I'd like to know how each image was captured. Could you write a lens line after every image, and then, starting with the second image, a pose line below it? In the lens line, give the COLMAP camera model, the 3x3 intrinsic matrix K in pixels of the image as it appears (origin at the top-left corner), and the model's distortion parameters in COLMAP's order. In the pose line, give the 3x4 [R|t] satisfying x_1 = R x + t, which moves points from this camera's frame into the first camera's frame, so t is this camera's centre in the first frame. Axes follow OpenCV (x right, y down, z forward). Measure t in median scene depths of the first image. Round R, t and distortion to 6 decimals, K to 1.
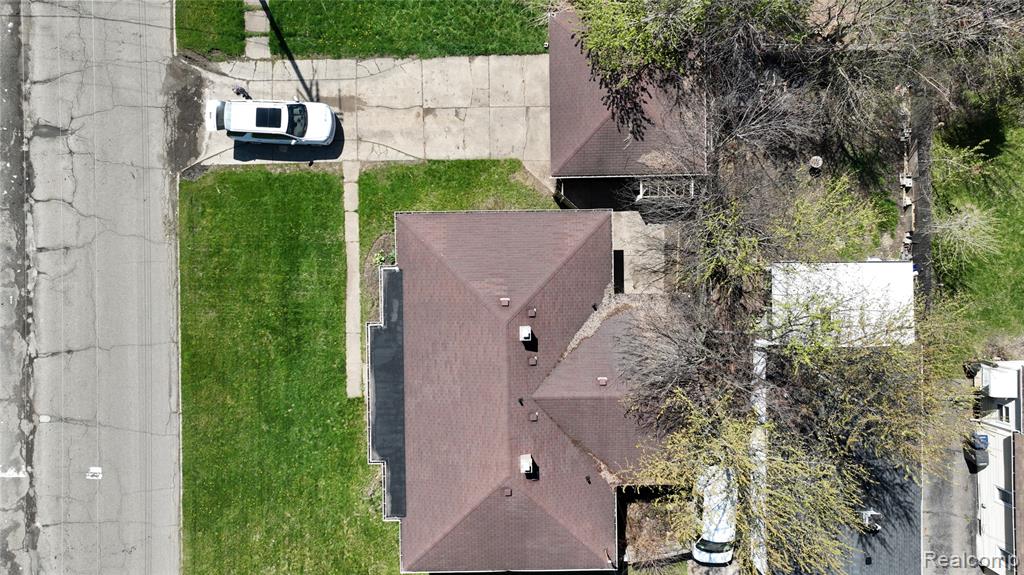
lens RADIAL K [[717.9, 0, 510.3], [0, 717.9, 274.9], [0, 0, 1]] dist [-0.002399, 0.016771]
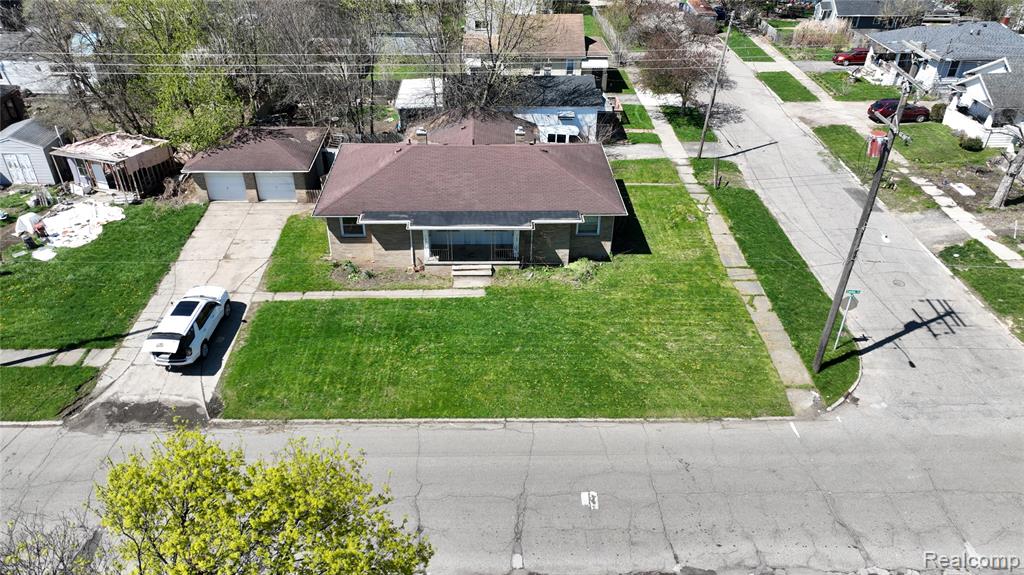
lens RADIAL K [[720.6, 0, 512.0], [0, 720.6, 287.5], [0, 0, 1]] dist [-0.004044, 0.000919]
pose [[-0.026626, -0.552973, 0.832774, -1.074582], [0.999607, -0.007402, 0.027045, 0.180723], [-0.008791, 0.833166, 0.552953, 0.422138]]
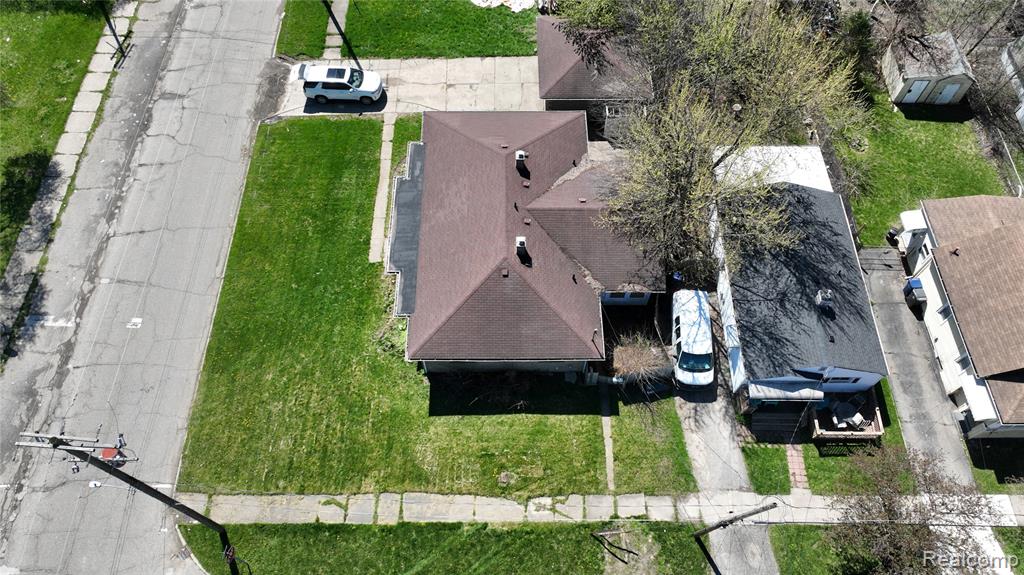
lens RADIAL K [[717.9, 0, 510.3], [0, 717.9, 274.9], [0, 0, 1]] dist [-0.002399, 0.016771]
pose [[0.999969, 0.006917, -0.003684, 0.008253], [-0.007829, 0.860281, -0.509760, 0.782961], [-0.000357, 0.509773, 0.860309, 0.002273]]
